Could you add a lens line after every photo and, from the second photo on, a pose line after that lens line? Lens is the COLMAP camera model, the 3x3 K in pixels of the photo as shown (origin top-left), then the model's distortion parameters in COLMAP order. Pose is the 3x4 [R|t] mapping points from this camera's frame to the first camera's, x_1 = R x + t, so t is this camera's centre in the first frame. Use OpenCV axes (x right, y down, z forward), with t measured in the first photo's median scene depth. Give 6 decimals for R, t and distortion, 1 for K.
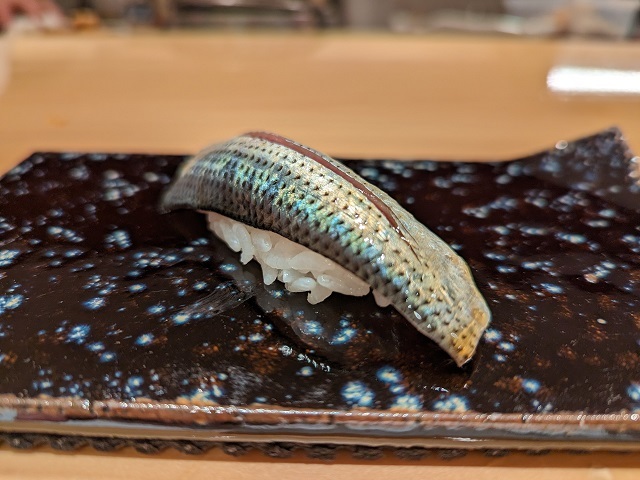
lens RADIAL K [[529.4, 0, 327.4], [0, 529.4, 236.2], [0, 0, 1]] dist [-0.071948, 0.019596]
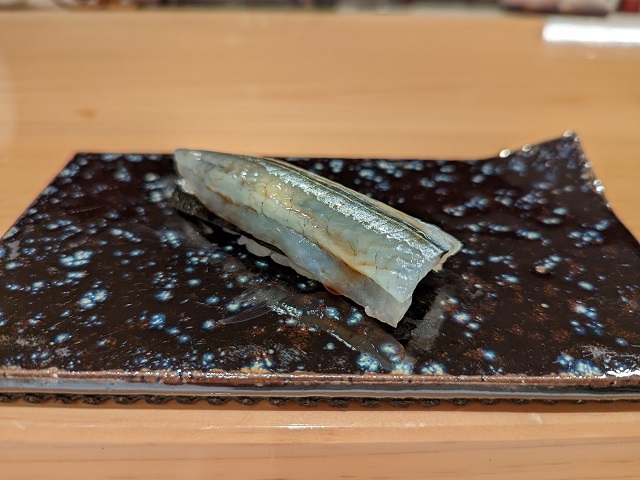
lens RADIAL K [[524.0, 0, 327.4], [0, 524.0, 242.0], [0, 0, 1]] dist [-0.050346, 0.008609]
pose [[0.999506, -0.008295, 0.030316, -0.074463], [0.004974, 0.994134, 0.108045, -0.145174], [-0.031034, -0.107840, 0.993684, -0.299388]]
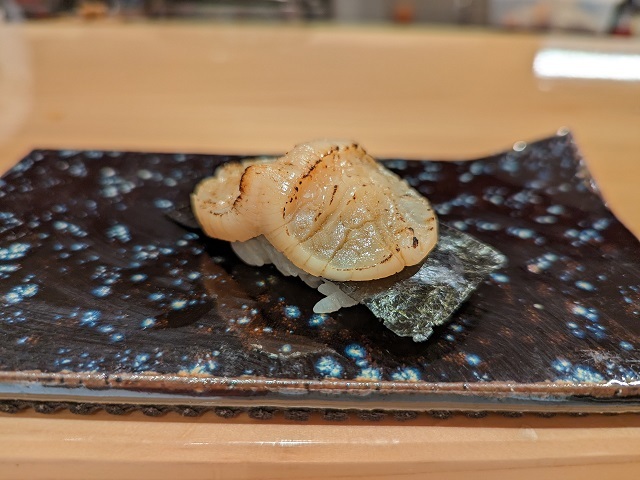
lens RADIAL K [[529.4, 0, 327.4], [0, 529.4, 236.2], [0, 0, 1]] dist [-0.071948, 0.019596]
pose [[0.999445, 0.001458, 0.033269, 0.010839], [-0.002572, 0.999437, 0.033462, -0.032757], [-0.033202, -0.033529, 0.998886, -0.161008]]
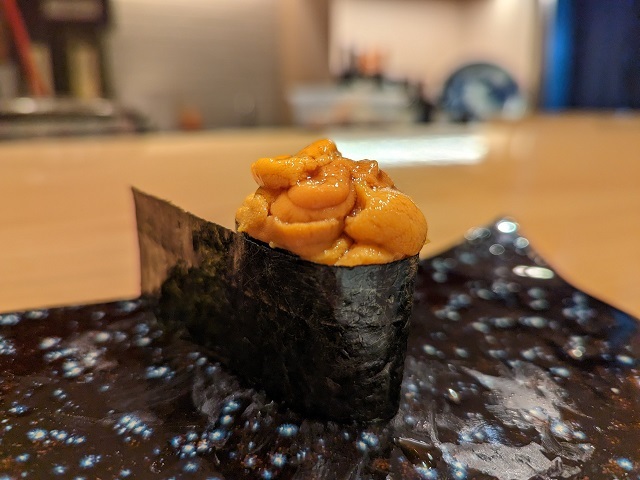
lens RADIAL K [[525.3, 0, 314.2], [0, 525.3, 239.9], [0, 0, 1]] dist [-0.050615, -0.009834]
pose [[0.902952, -0.117804, 0.413279, -0.530434], [0.177211, 0.978190, -0.108350, -0.168061], [-0.391501, 0.171072, 0.904136, 0.140794]]
